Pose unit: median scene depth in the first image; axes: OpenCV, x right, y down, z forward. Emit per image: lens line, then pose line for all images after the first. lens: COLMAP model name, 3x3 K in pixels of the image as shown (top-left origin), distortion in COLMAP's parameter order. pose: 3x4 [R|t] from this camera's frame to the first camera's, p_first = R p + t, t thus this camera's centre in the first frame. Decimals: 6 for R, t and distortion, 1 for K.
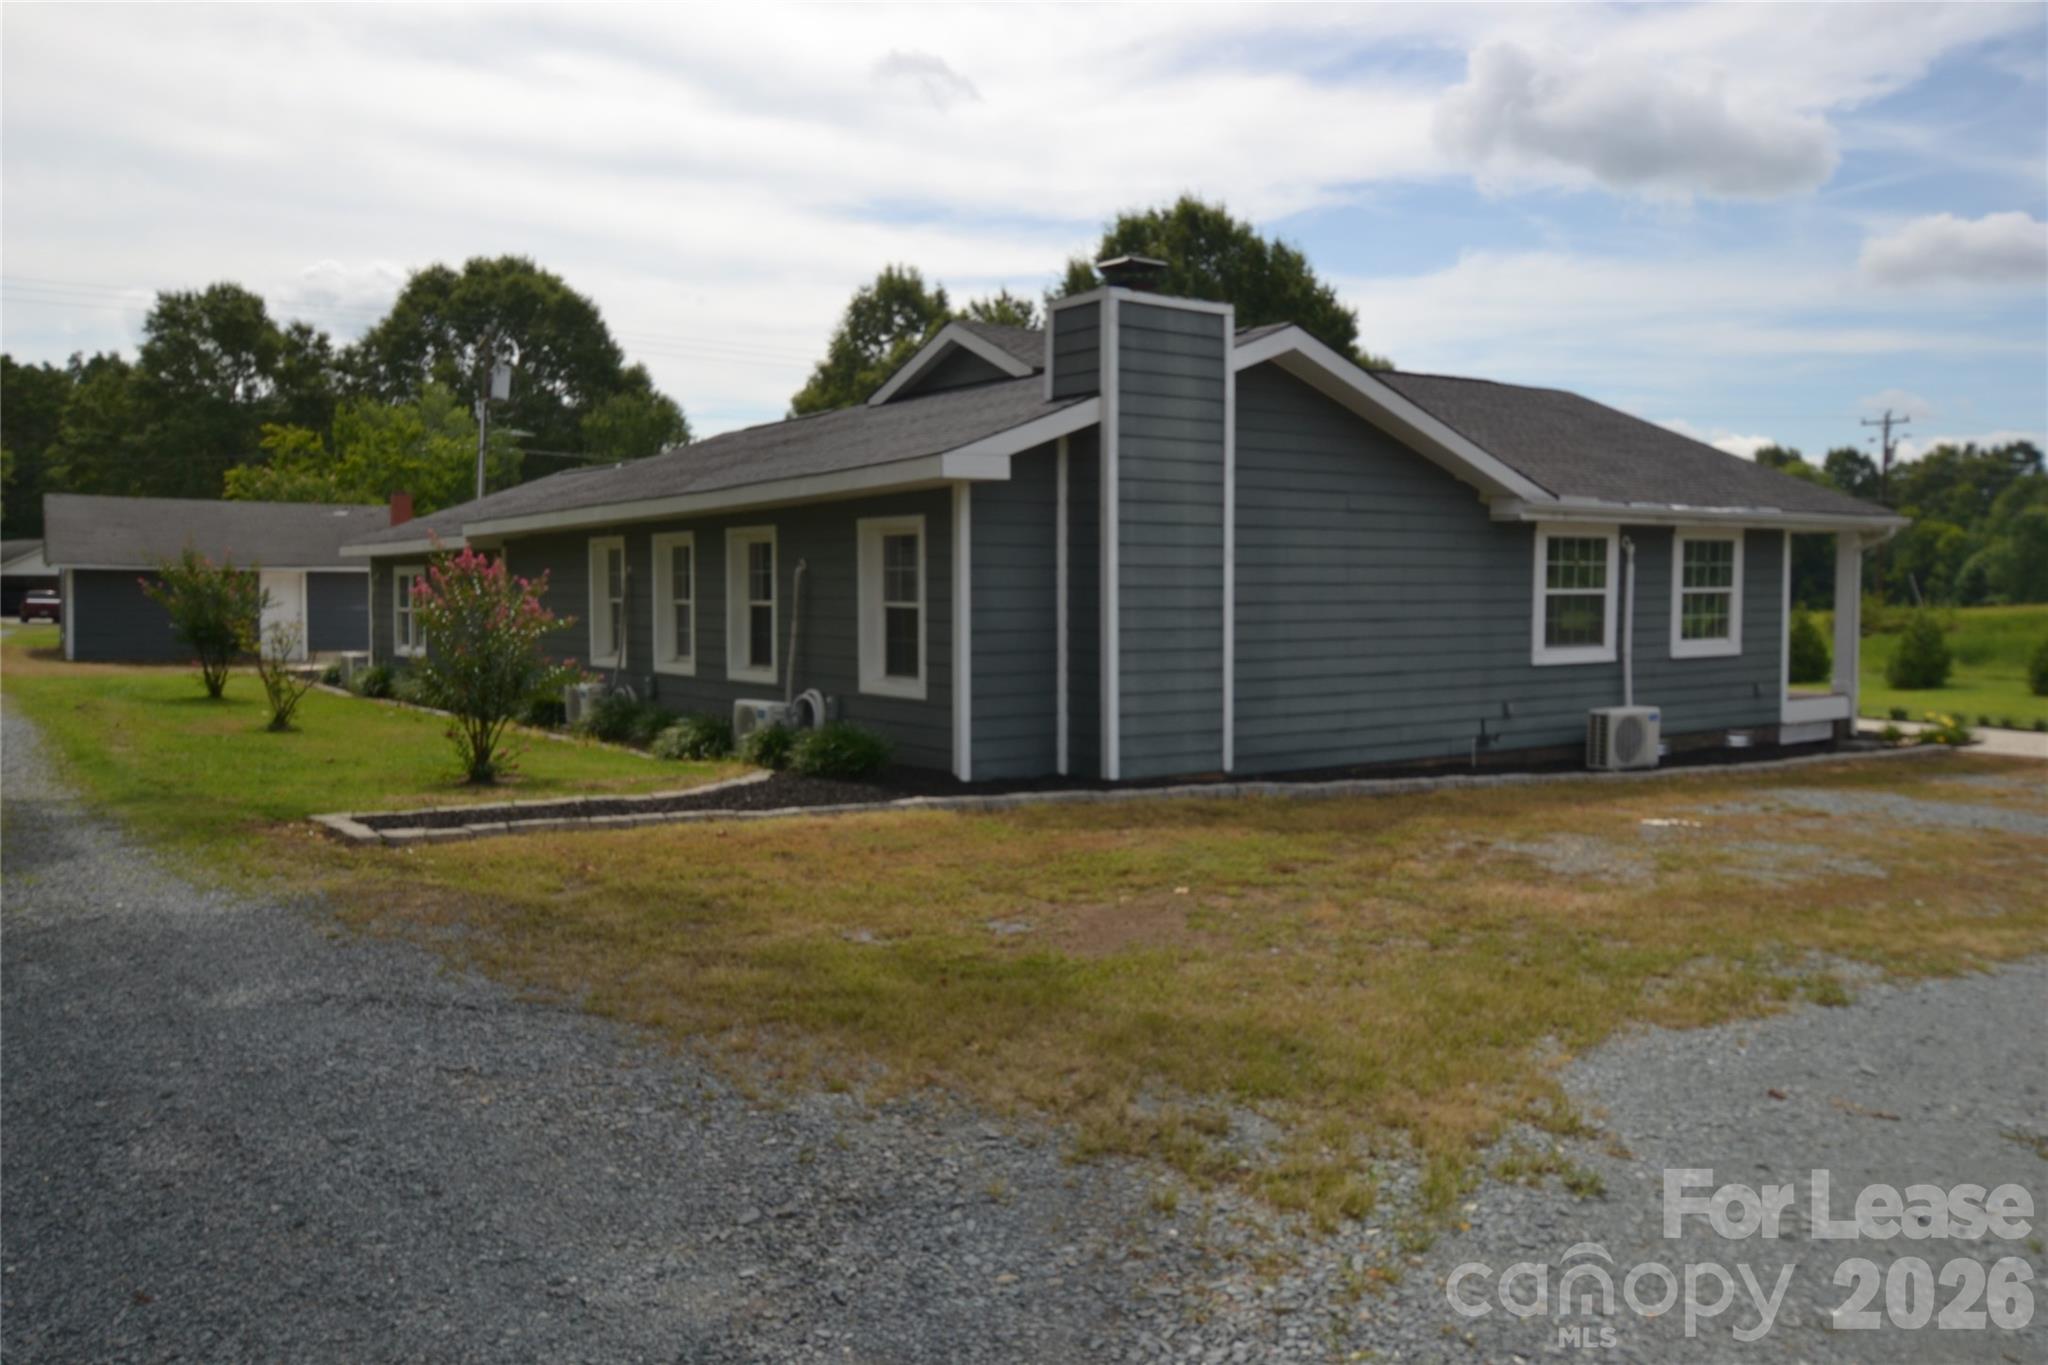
lens RADIAL K [[1622.6, 0, 1020.4], [0, 1622.6, 657.9], [0, 0, 1]] dist [0.024850, -0.011346]
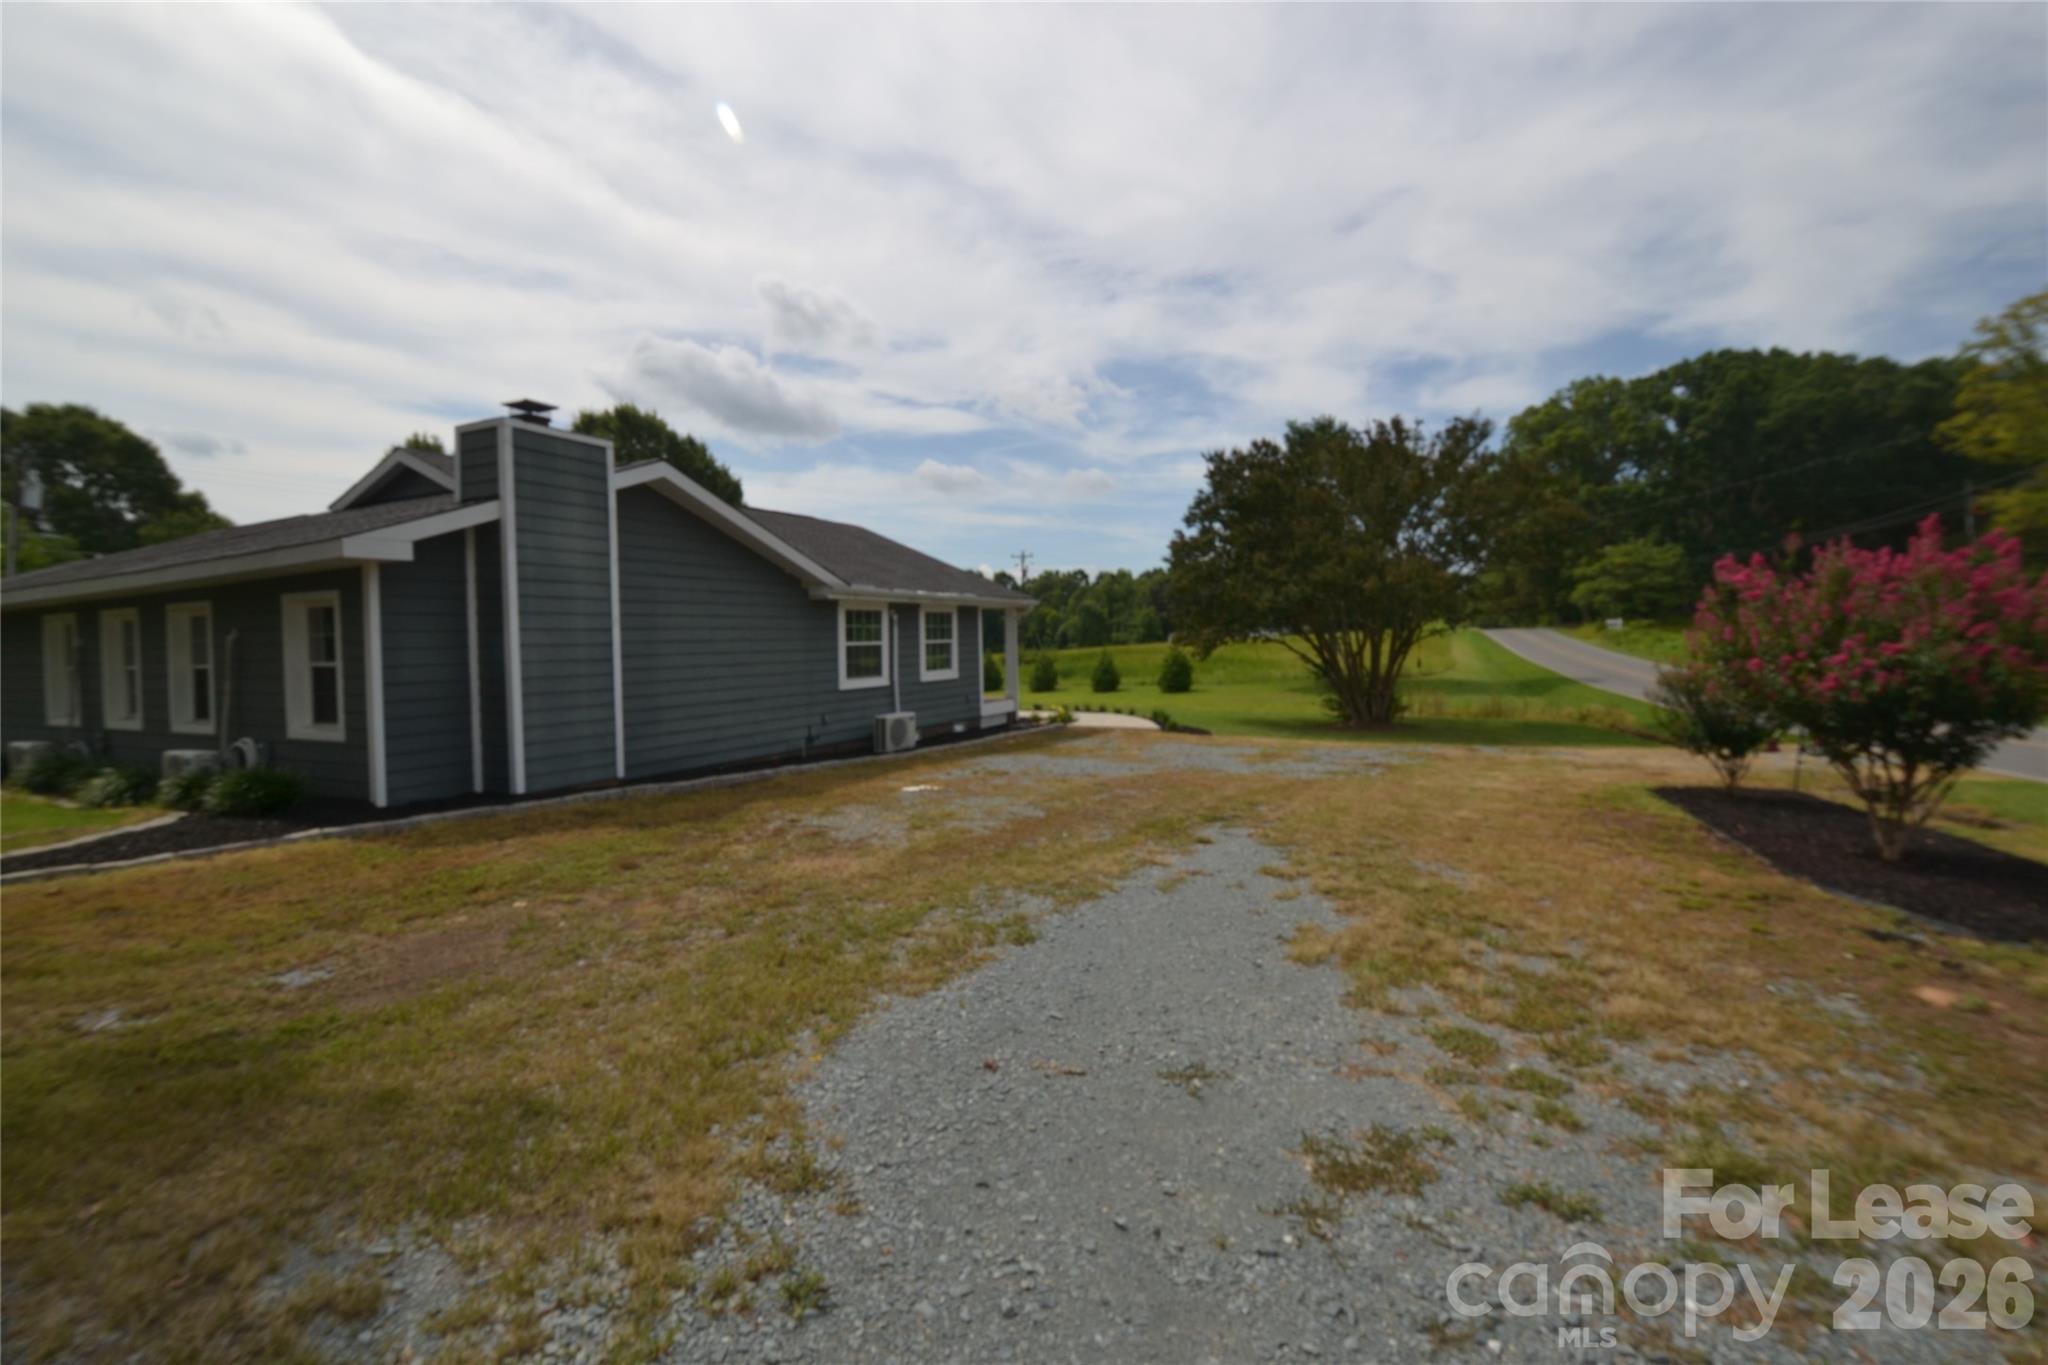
lens RADIAL K [[915.8, 0, 1030.6], [0, 915.8, 662.6], [0, 0, 1]] dist [0.031159, -0.029610]
pose [[0.880490, -0.029892, 0.473122, 0.066548], [0.041695, 0.999025, -0.014477, -0.001983], [-0.472228, 0.032474, 0.880878, 0.142555]]
